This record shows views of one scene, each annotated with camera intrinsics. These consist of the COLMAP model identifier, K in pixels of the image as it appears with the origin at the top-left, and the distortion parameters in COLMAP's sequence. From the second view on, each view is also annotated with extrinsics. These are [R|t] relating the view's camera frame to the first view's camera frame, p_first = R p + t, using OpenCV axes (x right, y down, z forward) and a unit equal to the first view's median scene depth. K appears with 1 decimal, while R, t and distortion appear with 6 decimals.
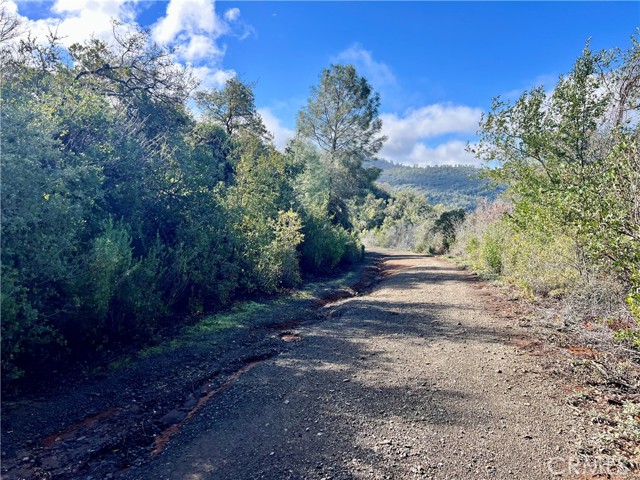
lens RADIAL K [[483.5, 0, 314.0], [0, 483.5, 230.8], [0, 0, 1]] dist [0.048588, -0.058417]
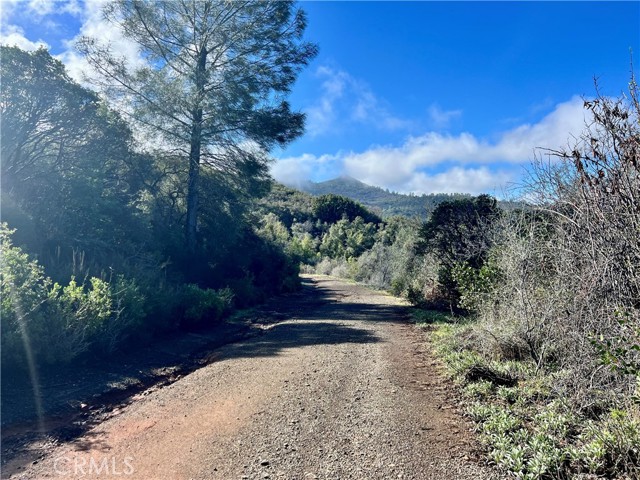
lens RADIAL K [[483.5, 0, 321.0], [0, 483.5, 238.3], [0, 0, 1]] dist [0.048588, -0.058417]
pose [[0.999787, -0.003469, 0.020326, 0.548340], [0.004365, 0.999014, -0.044182, 0.030279], [-0.020152, 0.044261, 0.998817, 2.055988]]
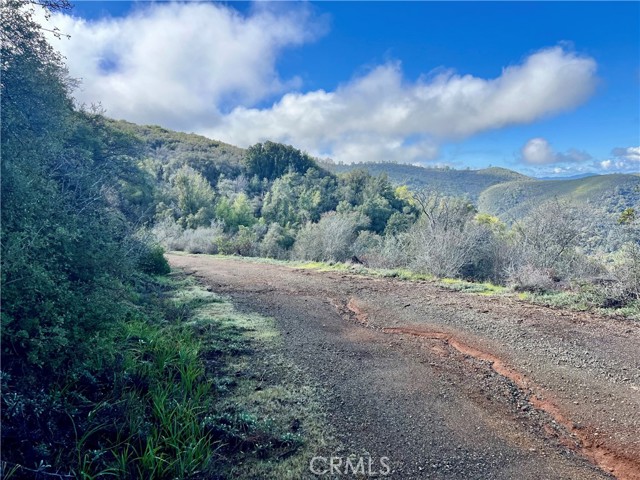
lens RADIAL K [[483.5, 0, 321.2], [0, 483.5, 240.1], [0, 0, 1]] dist [0.048588, -0.058417]
pose [[0.985256, -0.053012, 0.162665, 0.365775], [0.050296, 0.998518, 0.020774, 0.111571], [-0.163526, -0.012286, 0.986463, 6.608057]]
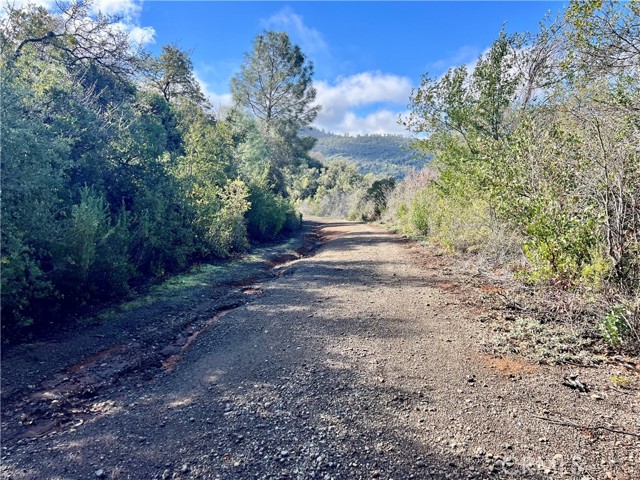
lens RADIAL K [[483.5, 0, 321.2], [0, 483.5, 240.4], [0, 0, 1]] dist [0.048588, -0.058417]
pose [[0.988182, -0.024642, 0.151289, -0.034578], [0.012155, 0.996482, 0.082919, 0.005729], [-0.152800, -0.080100, 0.985006, -0.080312]]
